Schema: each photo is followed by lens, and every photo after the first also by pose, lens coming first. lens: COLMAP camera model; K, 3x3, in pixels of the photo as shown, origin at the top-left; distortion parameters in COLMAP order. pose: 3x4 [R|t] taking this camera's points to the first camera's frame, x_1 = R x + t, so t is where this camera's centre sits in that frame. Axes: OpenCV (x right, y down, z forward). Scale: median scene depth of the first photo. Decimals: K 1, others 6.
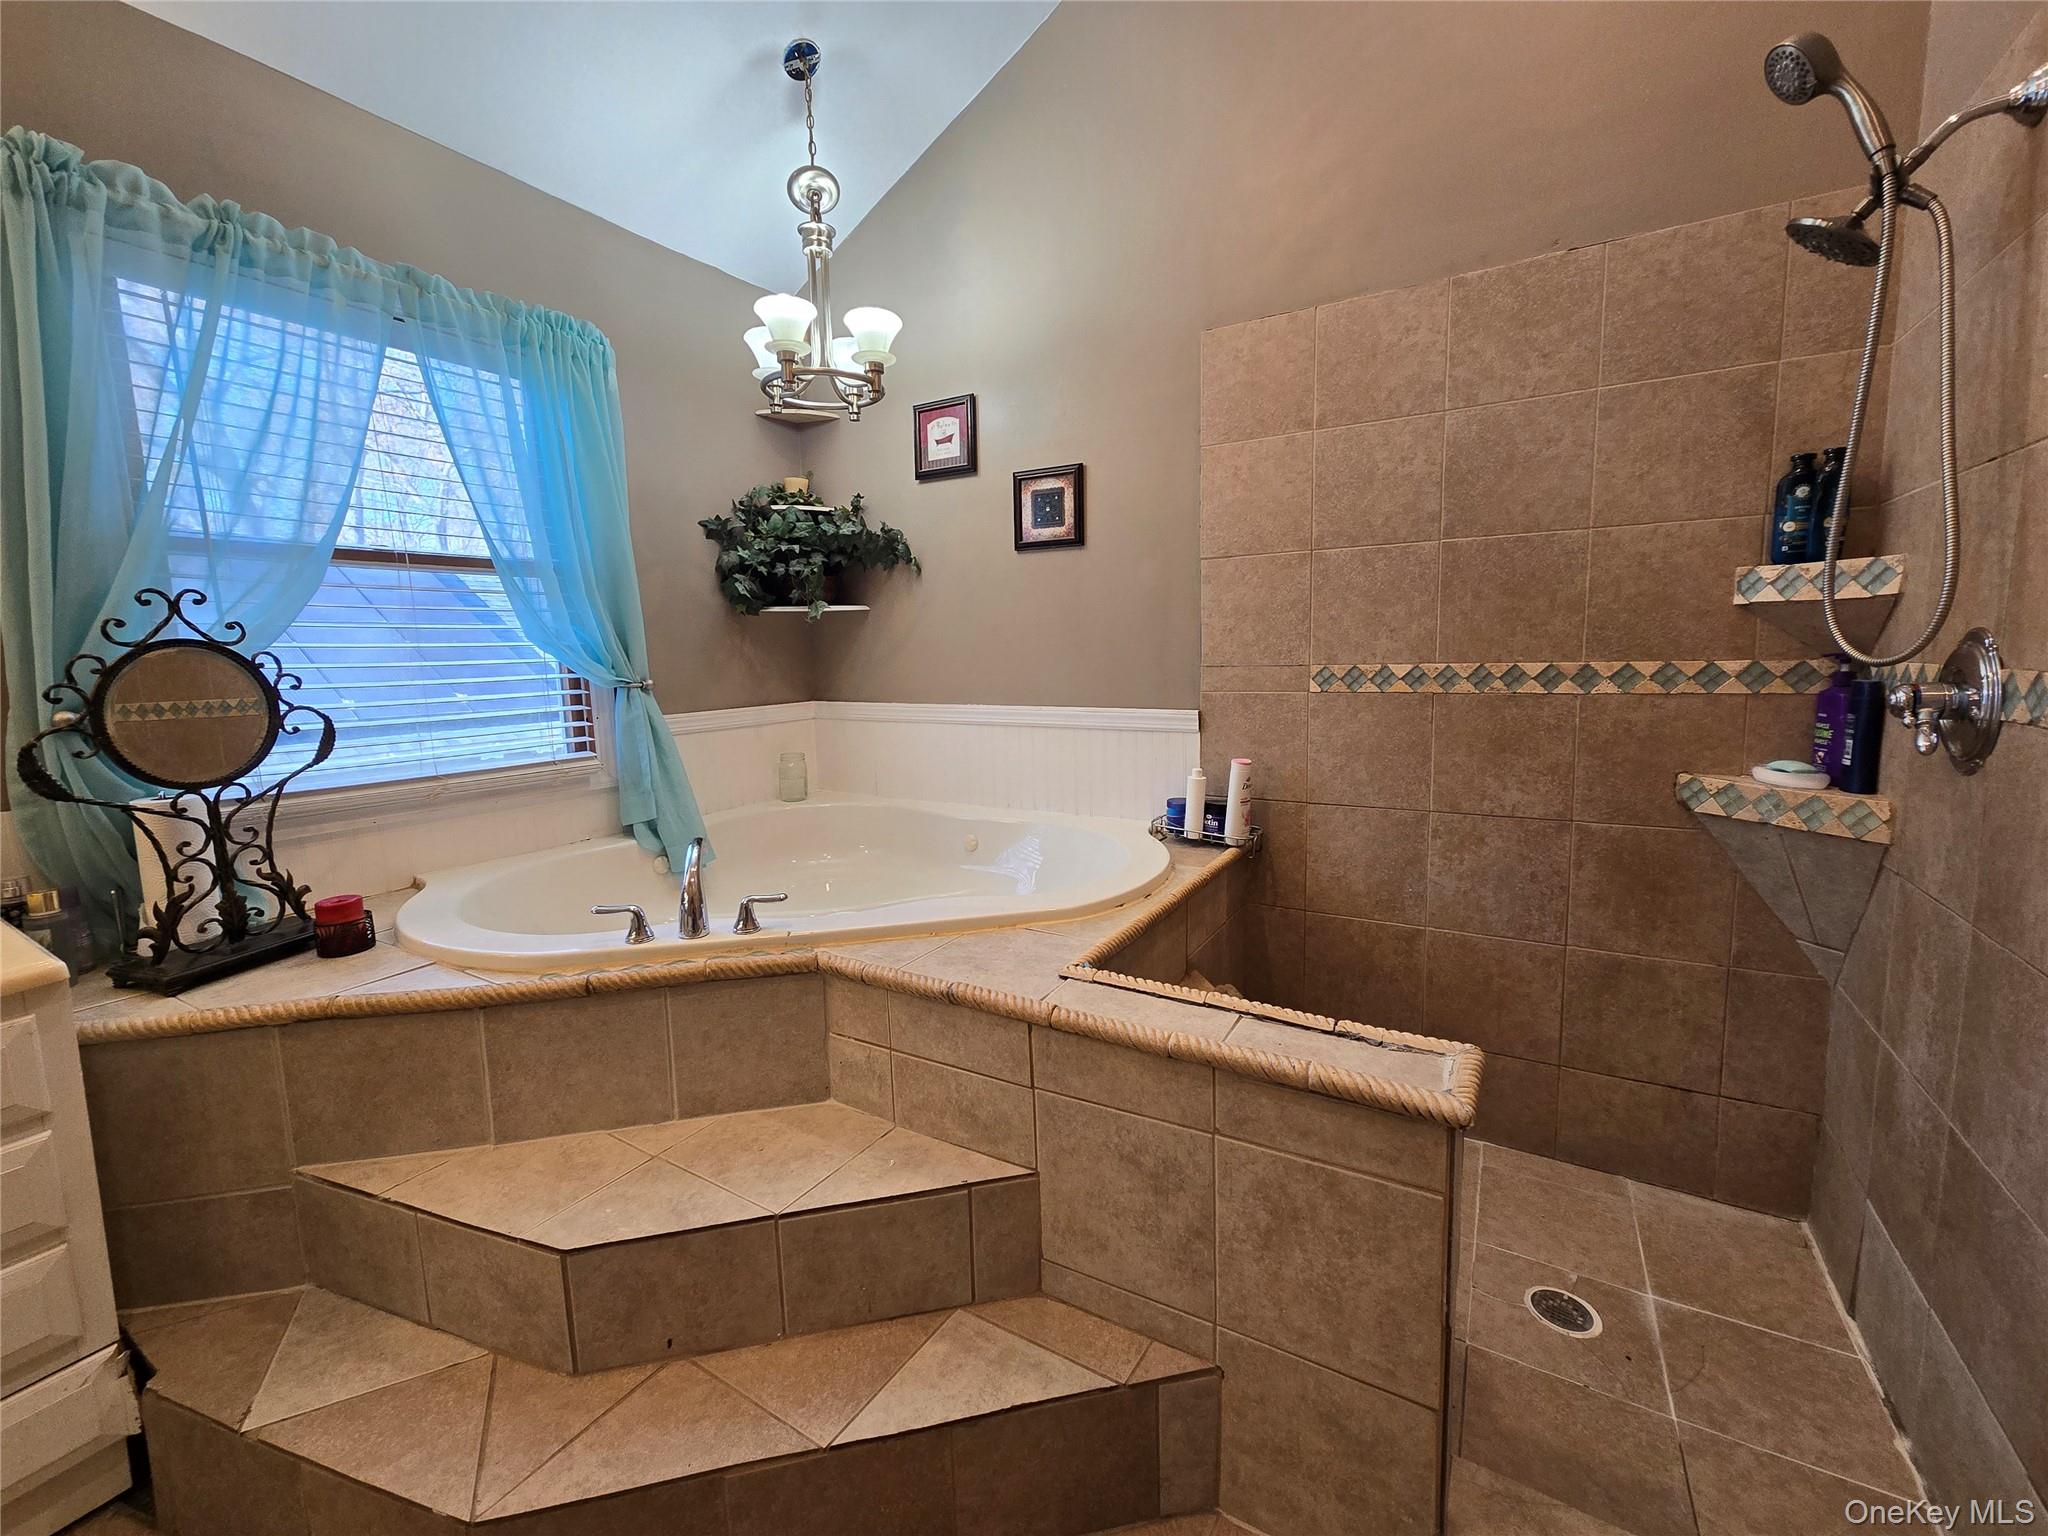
lens RADIAL K [[837.2, 0, 1012.2], [0, 837.2, 751.2], [0, 0, 1]] dist [0.001051, -0.000585]
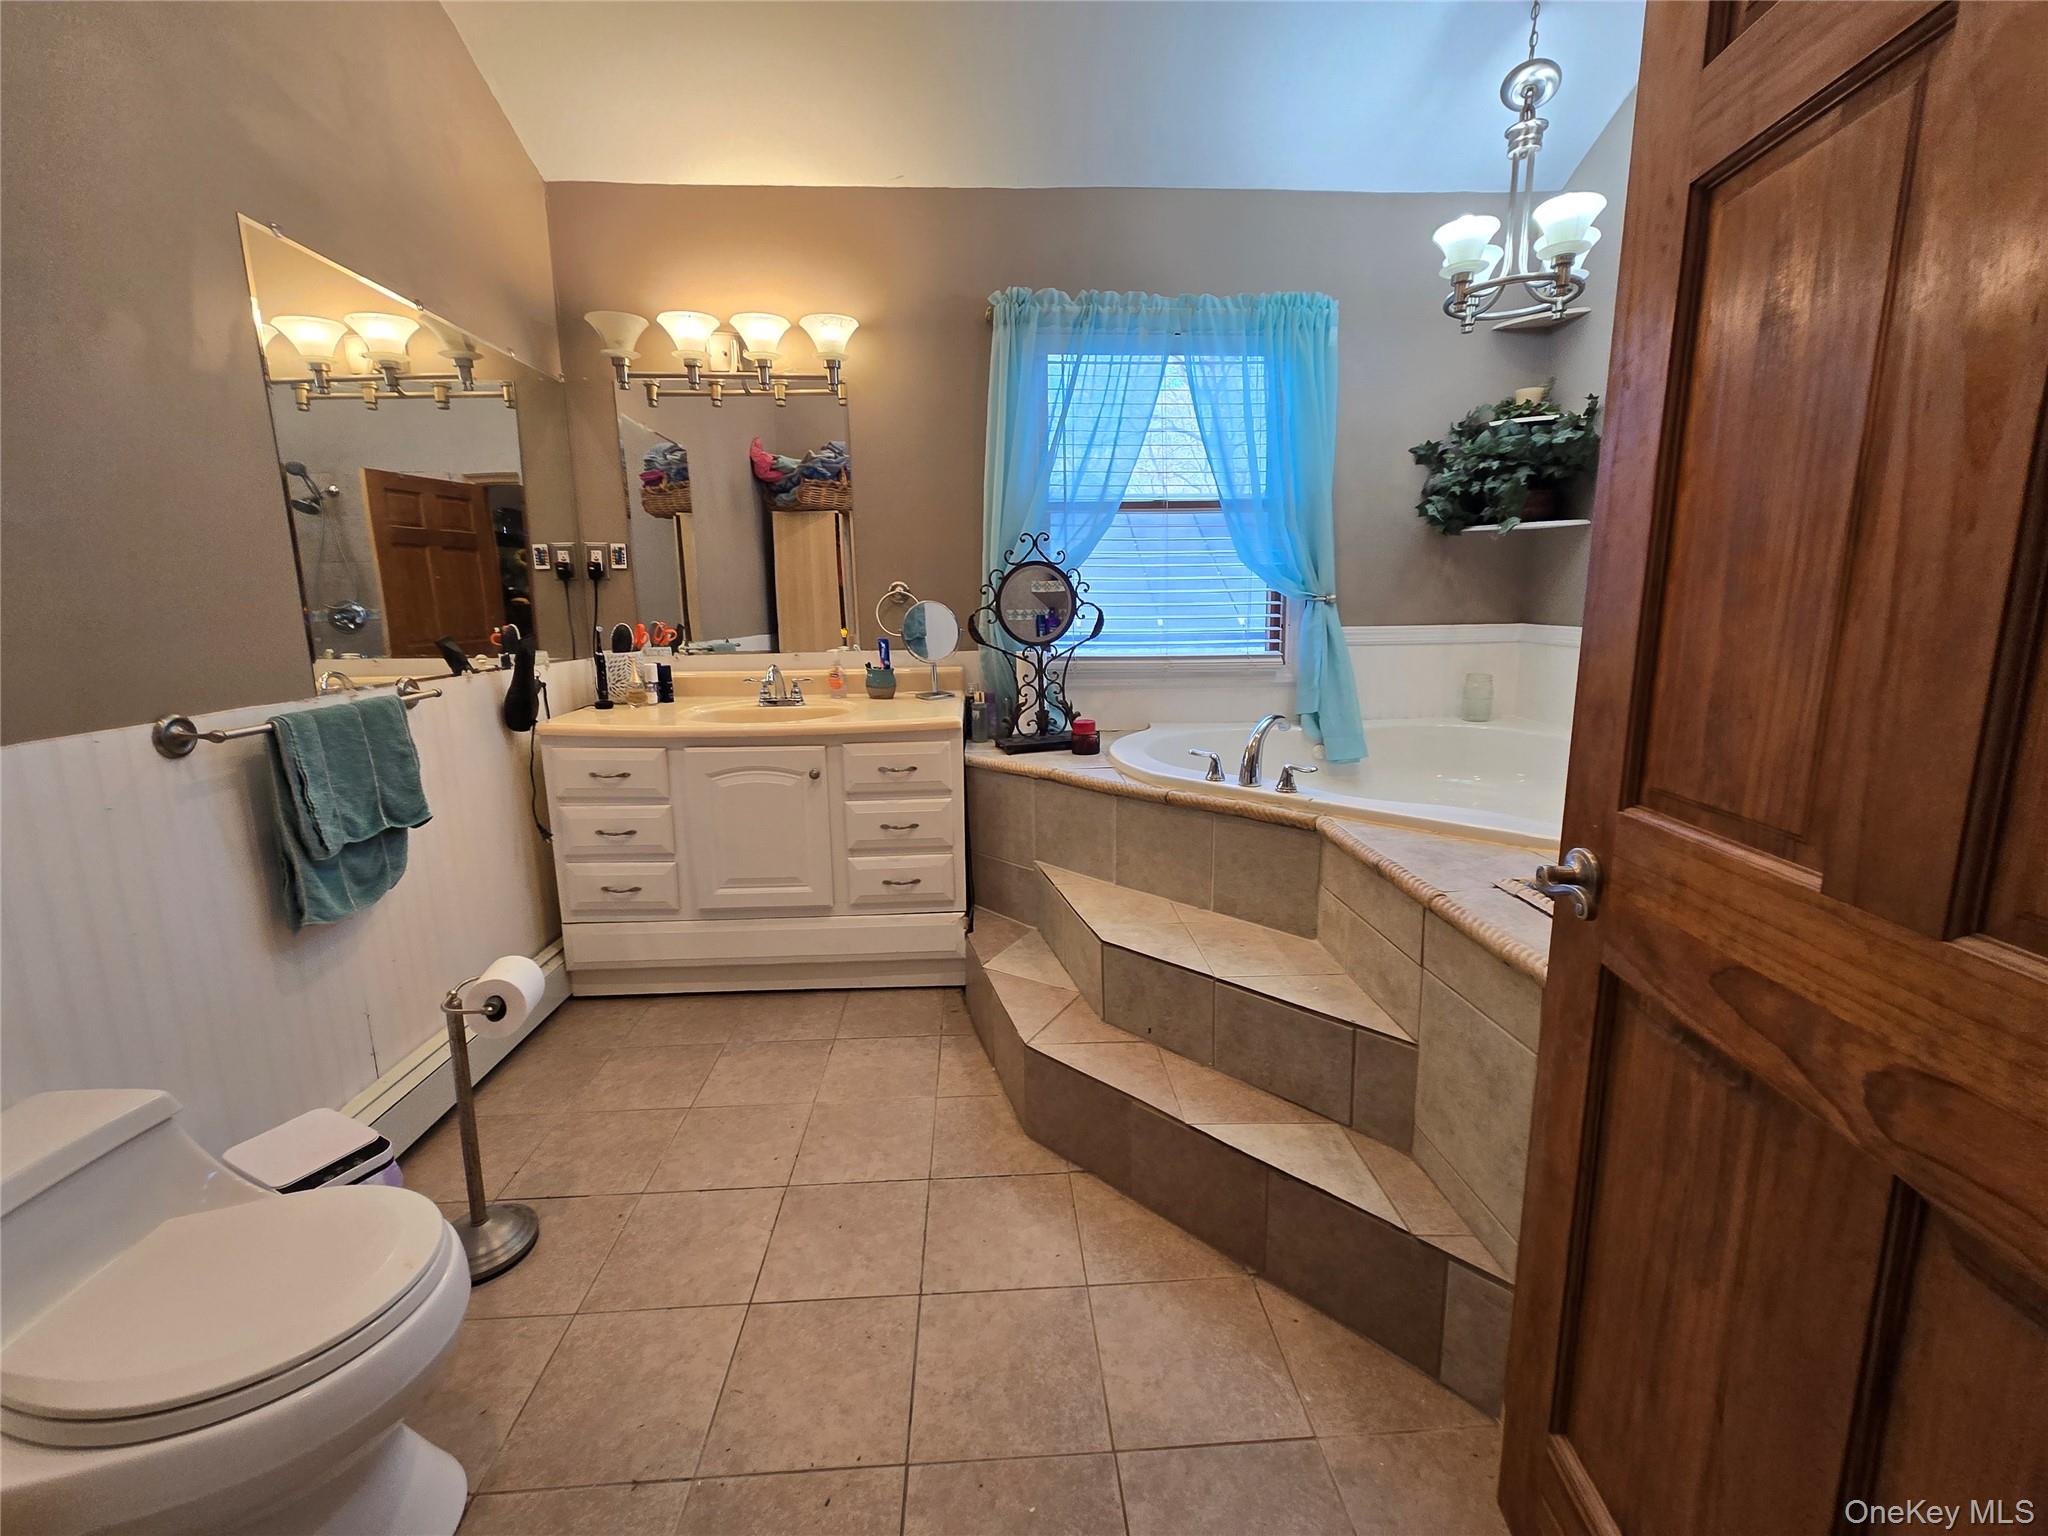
lens RADIAL K [[837.2, 0, 1012.2], [0, 837.2, 751.2], [0, 0, 1]] dist [0.001051, -0.000585]
pose [[0.553796, 0.168362, -0.815453, 0.475923], [-0.104073, 0.985660, 0.132825, 0.032200], [0.826123, 0.011308, 0.563377, -0.043949]]
